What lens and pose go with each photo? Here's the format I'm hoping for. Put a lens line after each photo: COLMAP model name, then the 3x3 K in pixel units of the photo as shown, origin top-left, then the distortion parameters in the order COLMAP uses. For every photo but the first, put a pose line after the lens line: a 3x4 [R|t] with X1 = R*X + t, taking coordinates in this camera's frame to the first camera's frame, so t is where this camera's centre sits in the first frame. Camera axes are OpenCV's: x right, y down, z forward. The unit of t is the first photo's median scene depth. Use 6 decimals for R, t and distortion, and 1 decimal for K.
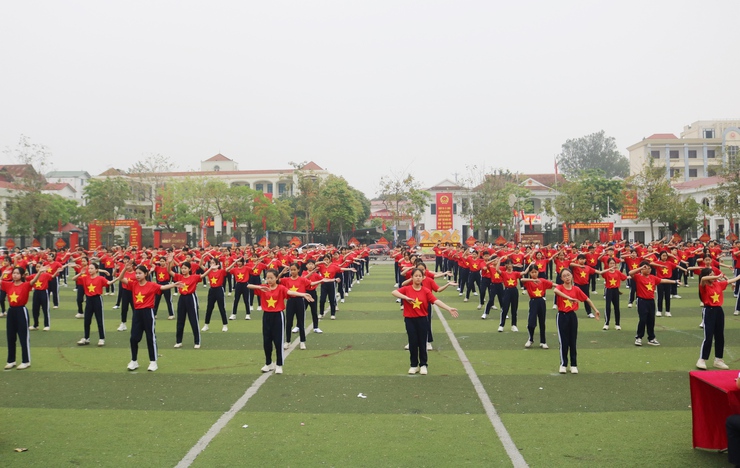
lens RADIAL K [[668.9, 0, 370.0], [0, 668.9, 234.0], [0, 0, 1]] dist [-0.169632, 0.145063]
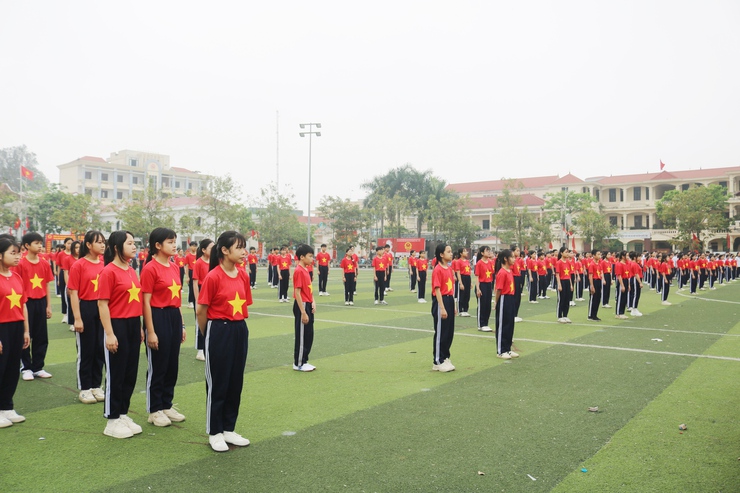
lens RADIAL K [[600.1, 0, 370.0], [0, 600.1, 246.5], [0, 0, 1]] dist [-0.162653, 0.134648]
pose [[0.559188, 0.029049, 0.828532, -0.121544], [-0.022580, 0.999549, -0.019806, 0.005144], [-0.828733, -0.007633, 0.559592, 0.098671]]
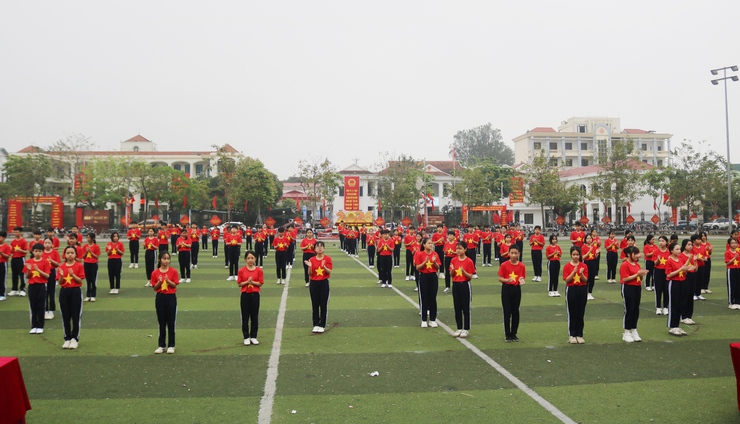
lens RADIAL K [[614.4, 0, 369.0], [0, 614.4, 196.3], [0, 0, 1]] dist [-0.152916, 0.100290]
pose [[0.987106, 0.015115, 0.159352, -0.021573], [-0.010531, 0.999507, -0.029572, 0.000011], [-0.159721, 0.027513, 0.986779, 0.009176]]
